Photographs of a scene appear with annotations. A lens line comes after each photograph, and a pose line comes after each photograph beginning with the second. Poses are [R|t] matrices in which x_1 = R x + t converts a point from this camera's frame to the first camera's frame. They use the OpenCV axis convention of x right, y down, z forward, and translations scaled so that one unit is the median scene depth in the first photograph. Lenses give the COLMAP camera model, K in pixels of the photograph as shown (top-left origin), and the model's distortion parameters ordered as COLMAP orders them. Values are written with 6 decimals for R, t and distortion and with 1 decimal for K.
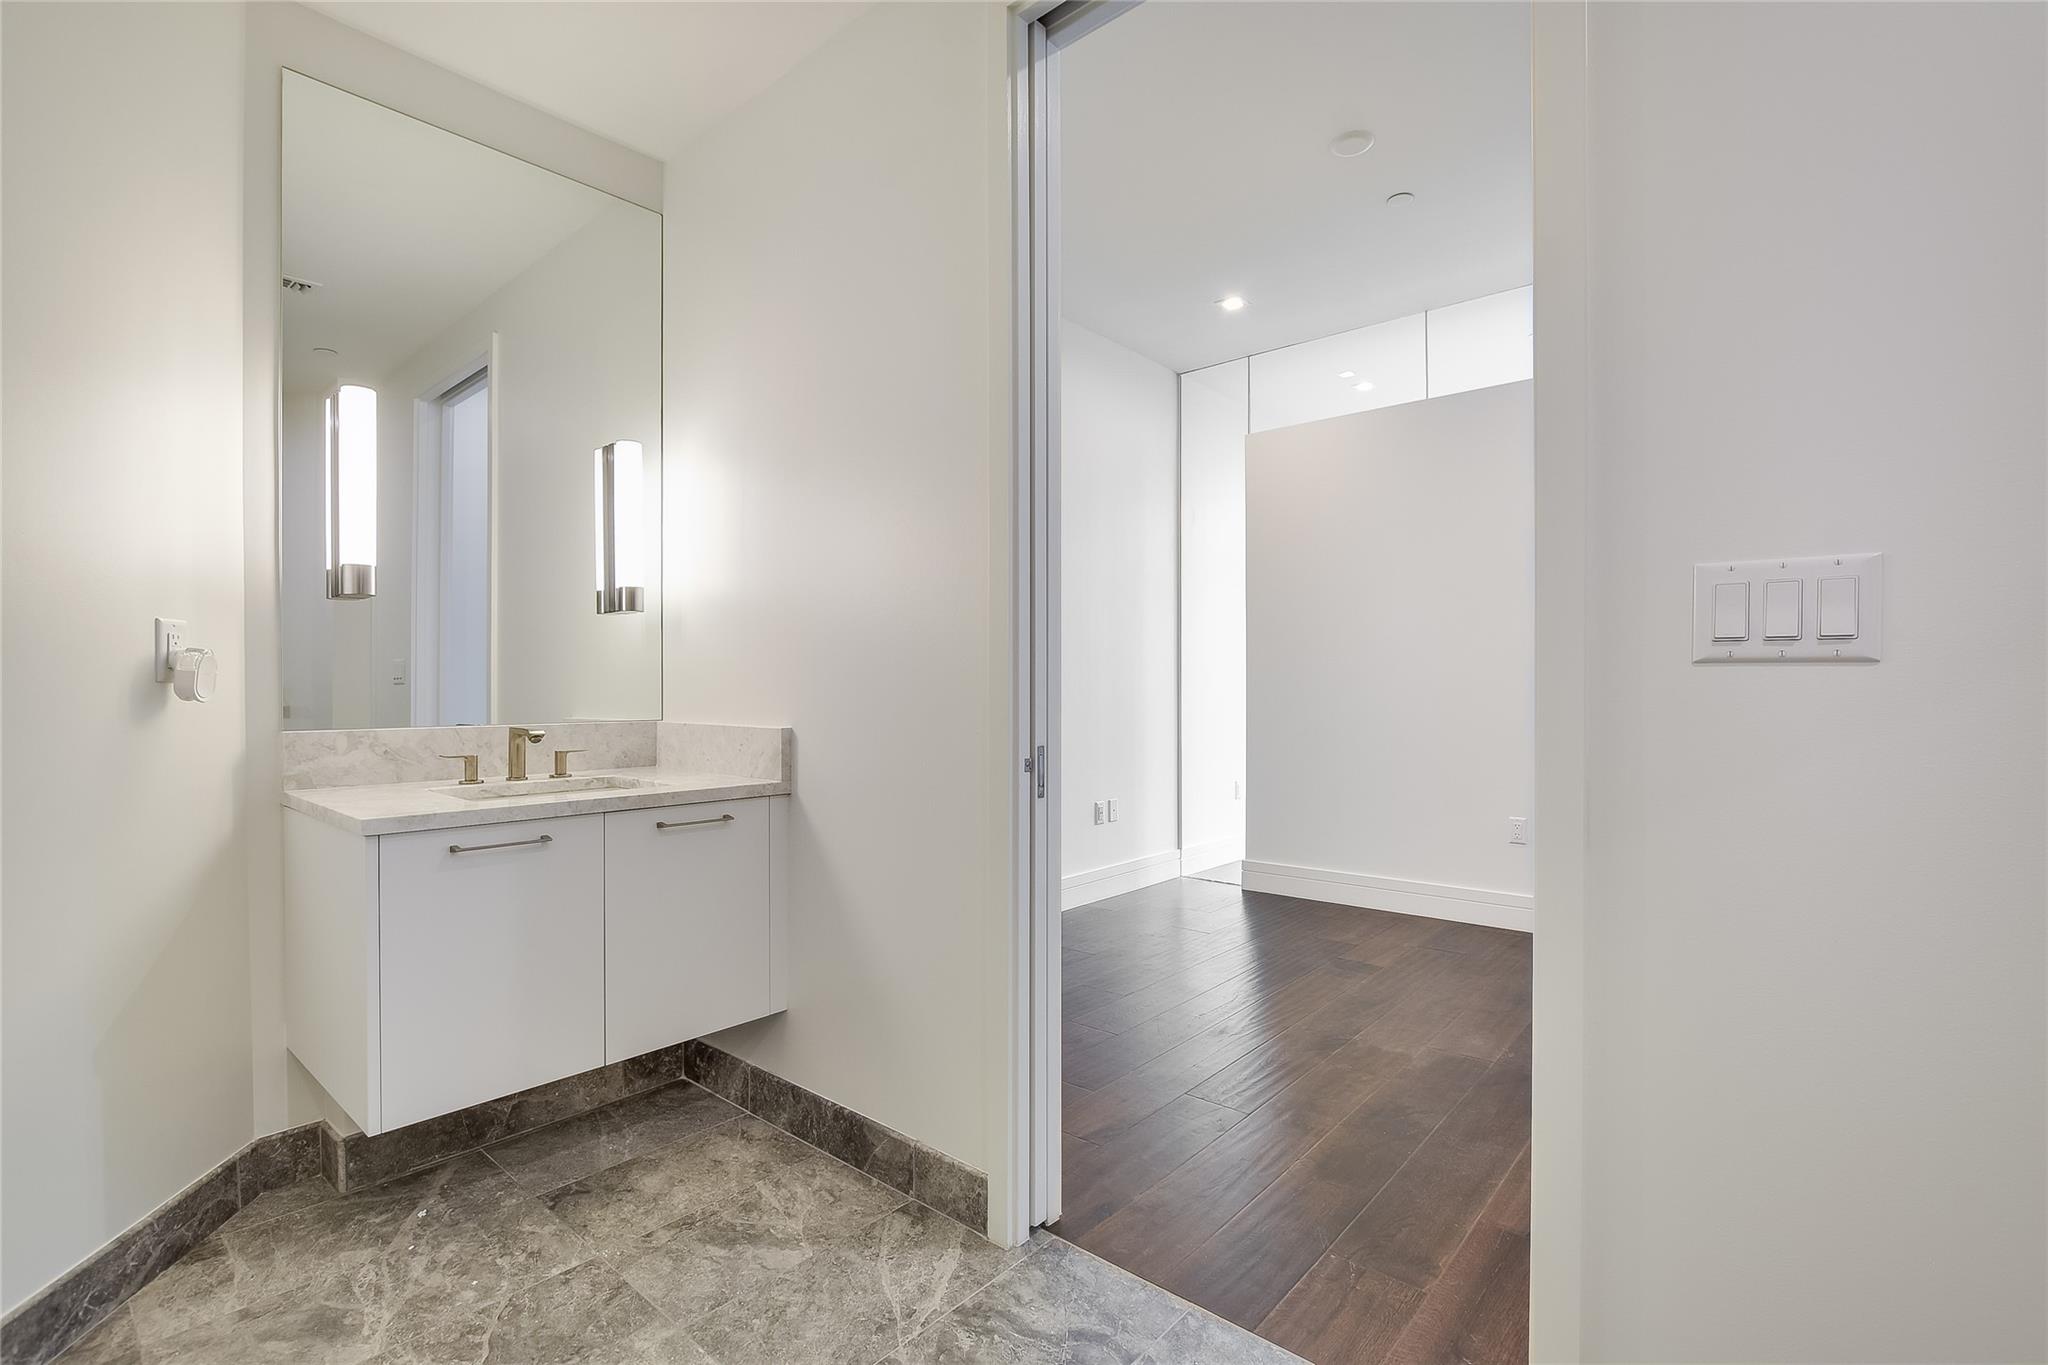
lens RADIAL K [[921.5, 0, 1024.0], [0, 921.5, 682.5], [0, 0, 1]] dist [-0.011161, 0.001530]
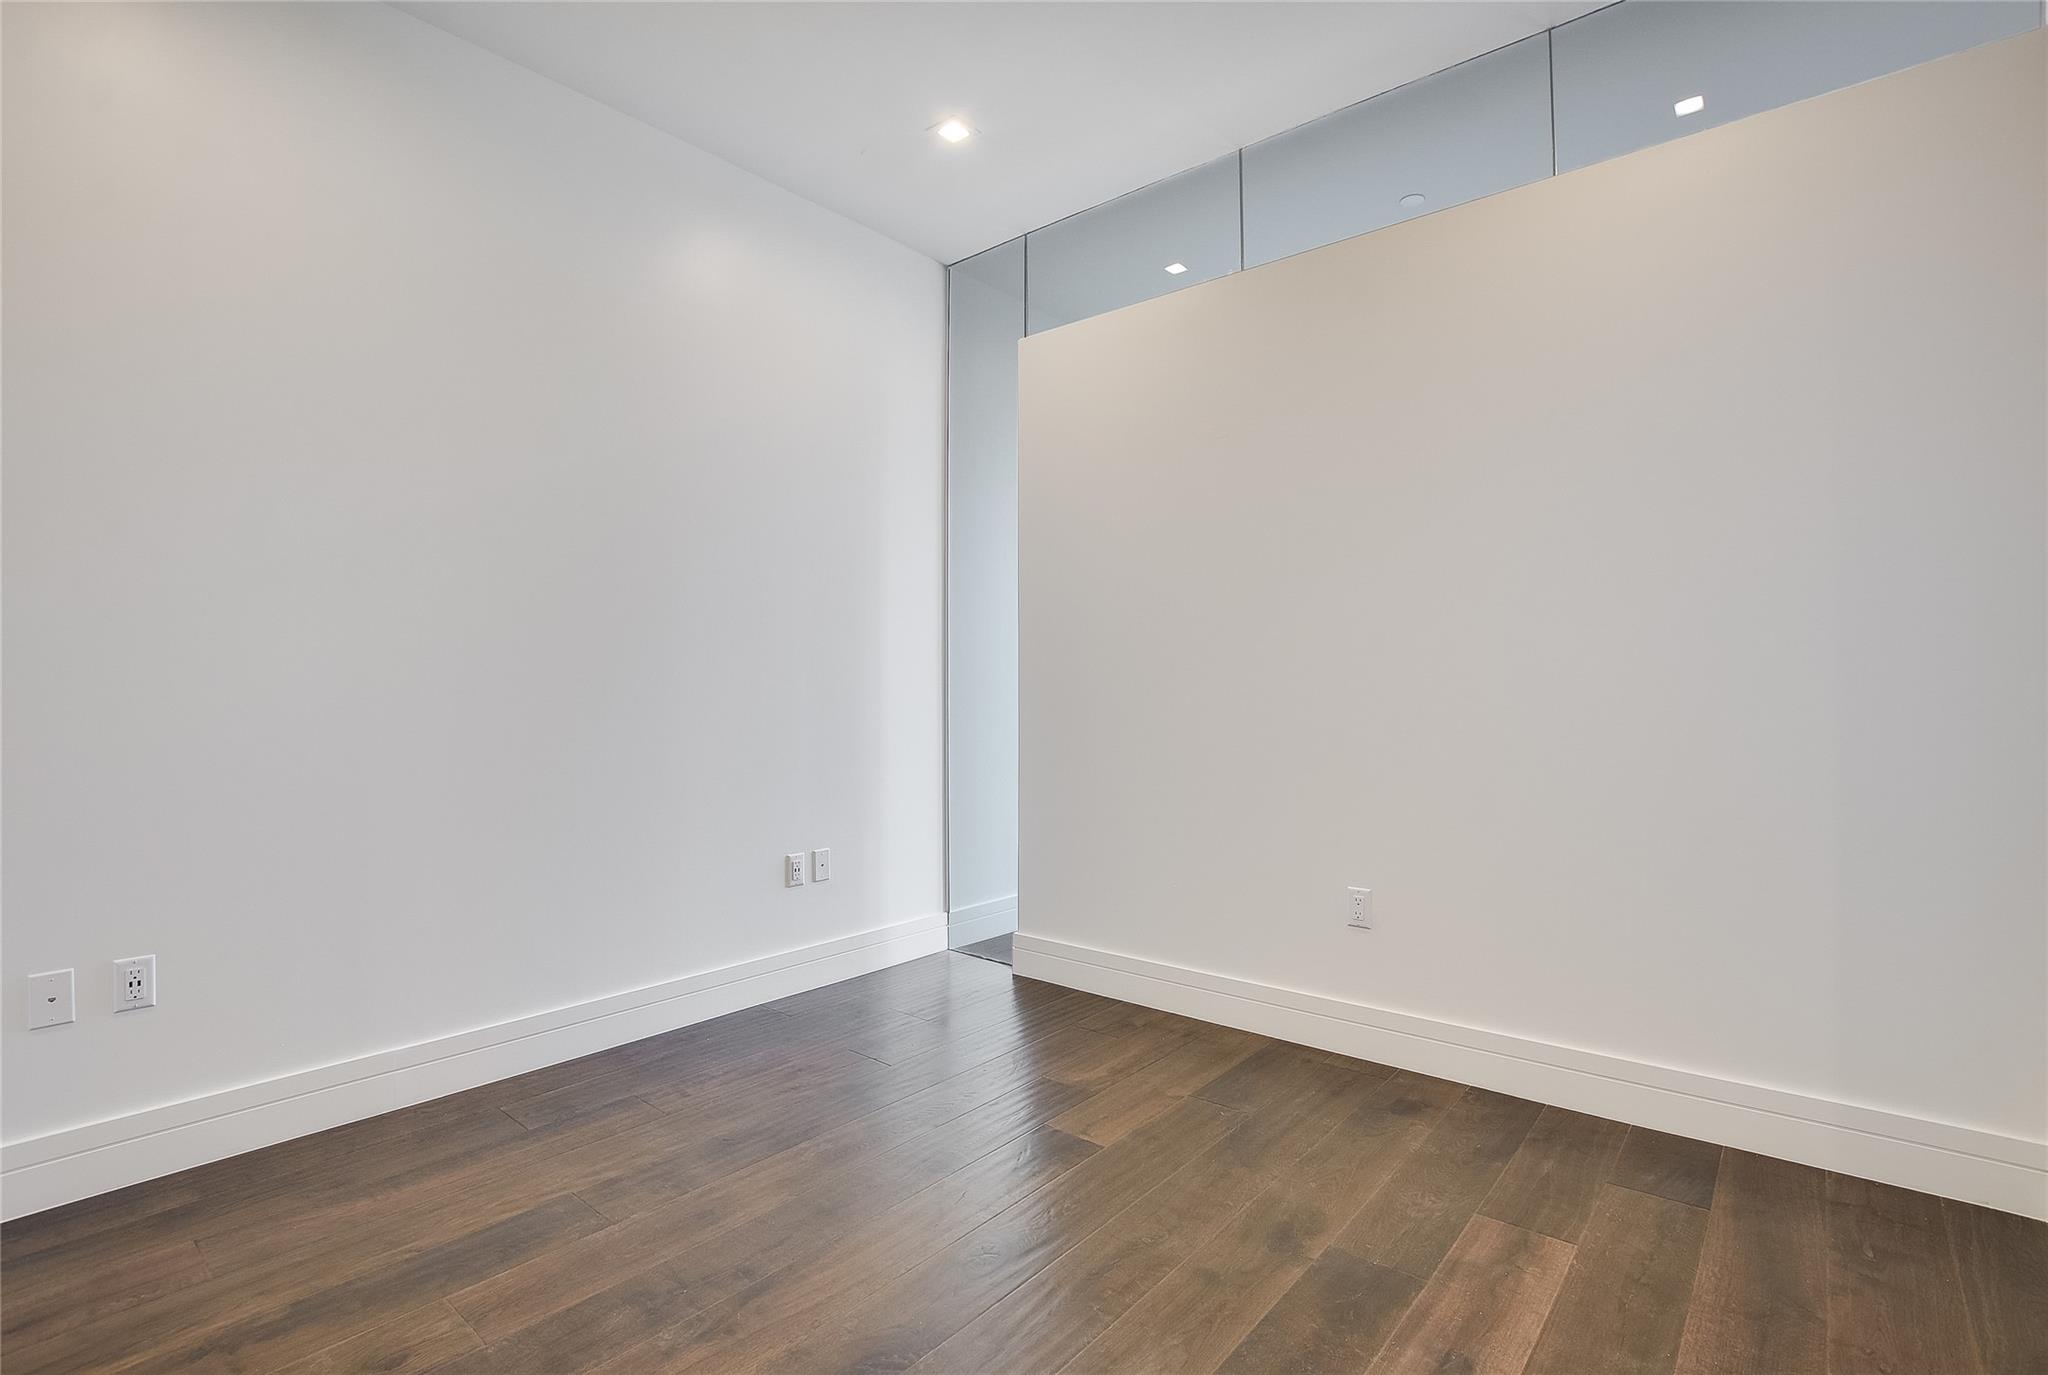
lens RADIAL K [[934.6, 0, 1024.0], [0, 934.6, 687.5], [0, 0, 1]] dist [-0.021978, -0.000043]
pose [[0.999919, -0.002255, 0.012549, 0.246826], [0.002294, 0.999992, -0.003135, 0.004728], [-0.012542, 0.003164, 0.999916, 0.286250]]
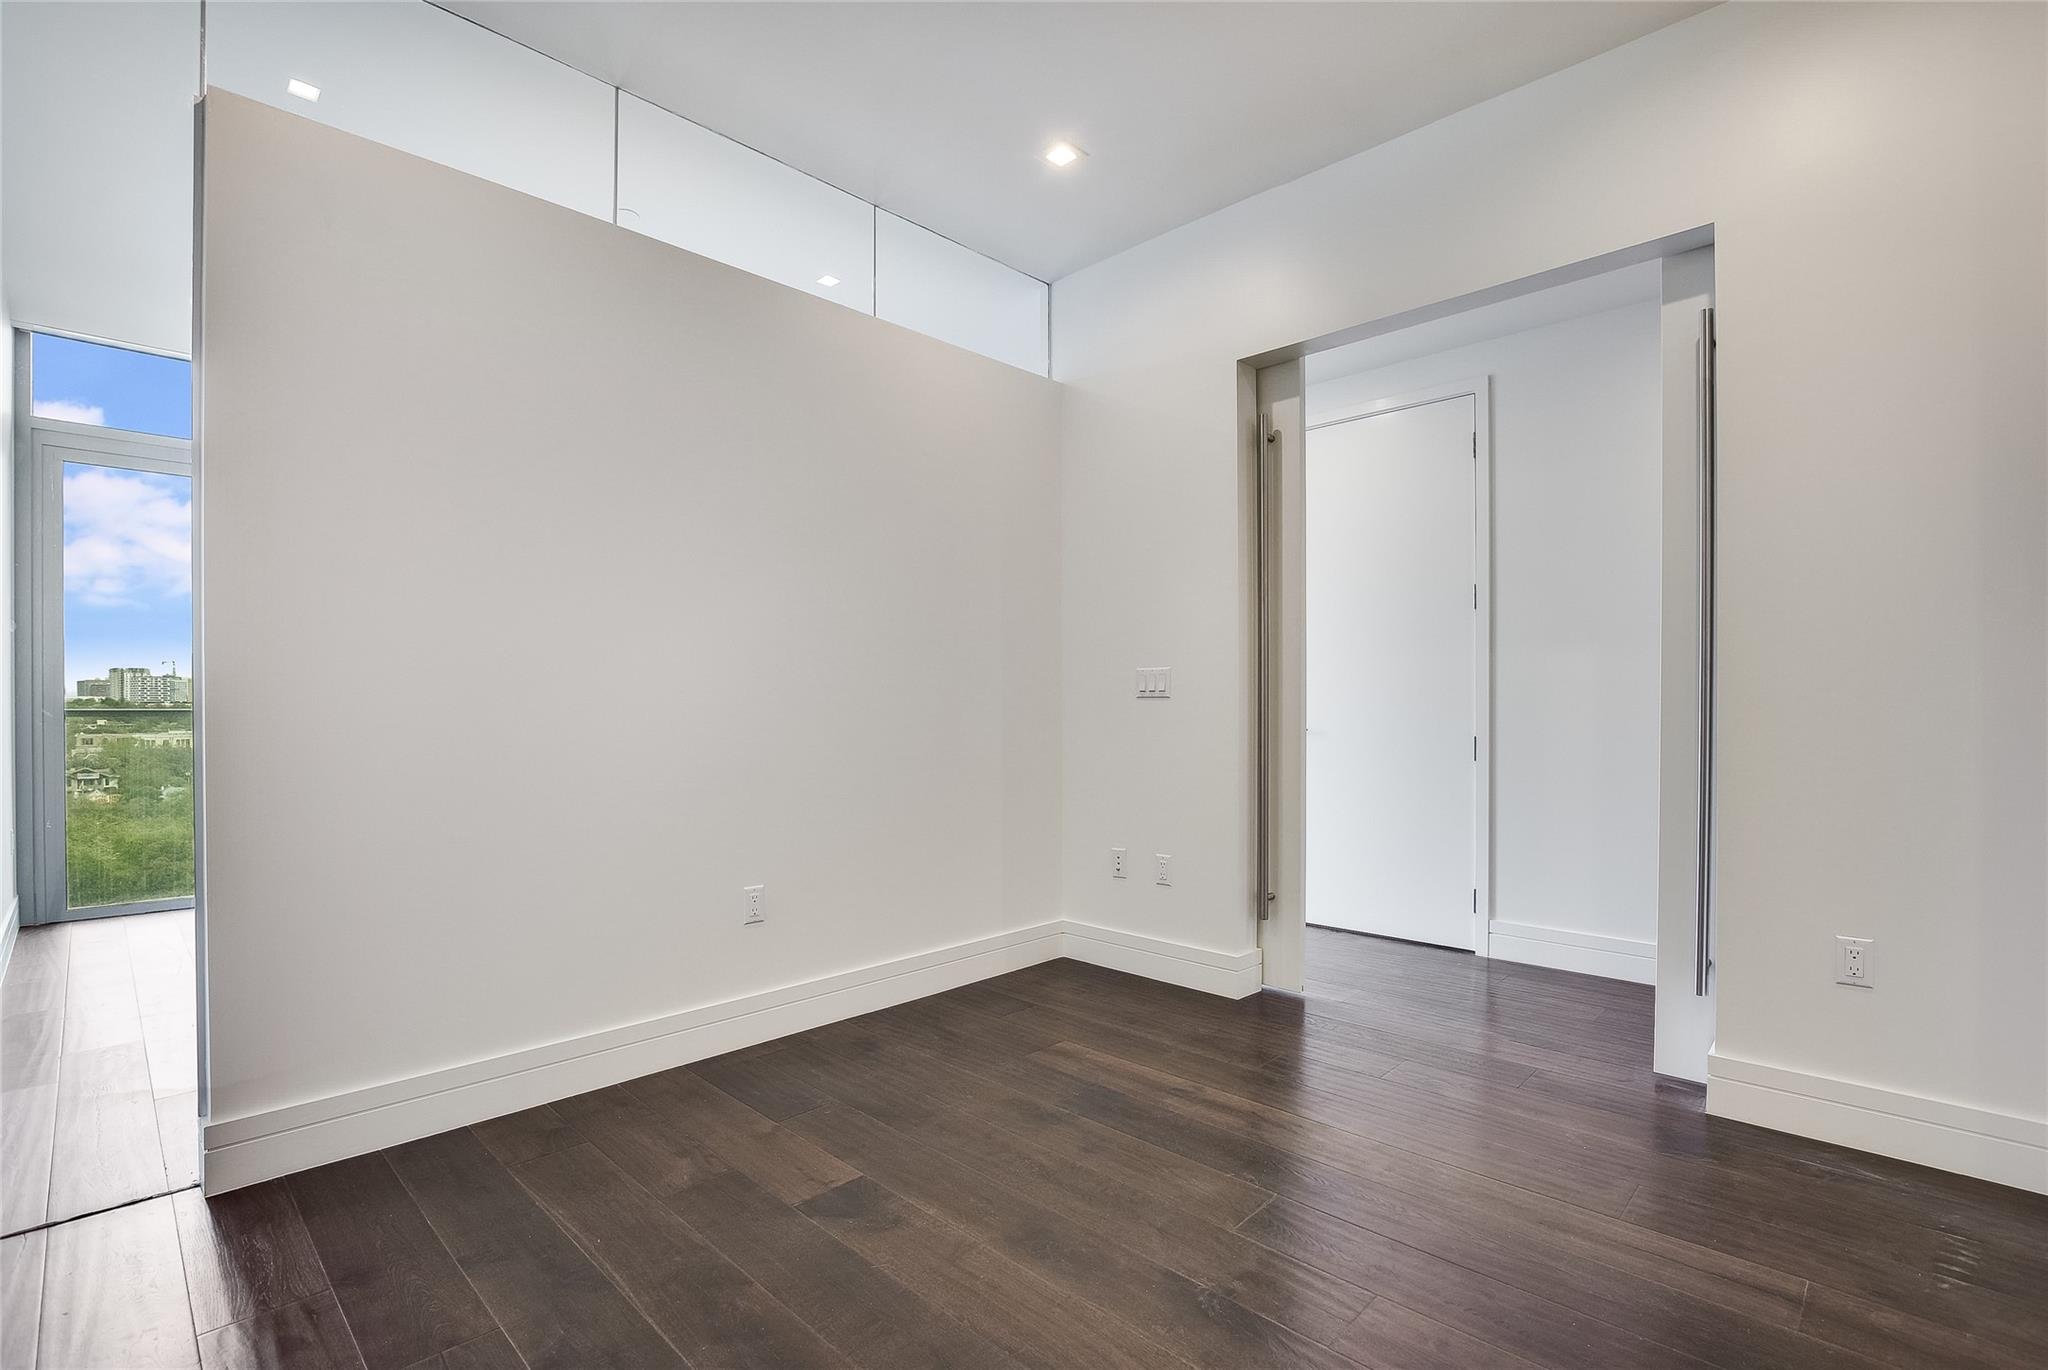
lens RADIAL K [[960.7, 0, 1017.5], [0, 960.7, 702.8], [0, 0, 1]] dist [-0.017358, 0.000150]
pose [[0.067337, -0.000619, 0.997730, -0.159909], [-0.004098, 0.999991, 0.000897, 0.004046], [-0.997722, -0.004149, 0.067334, 0.641182]]
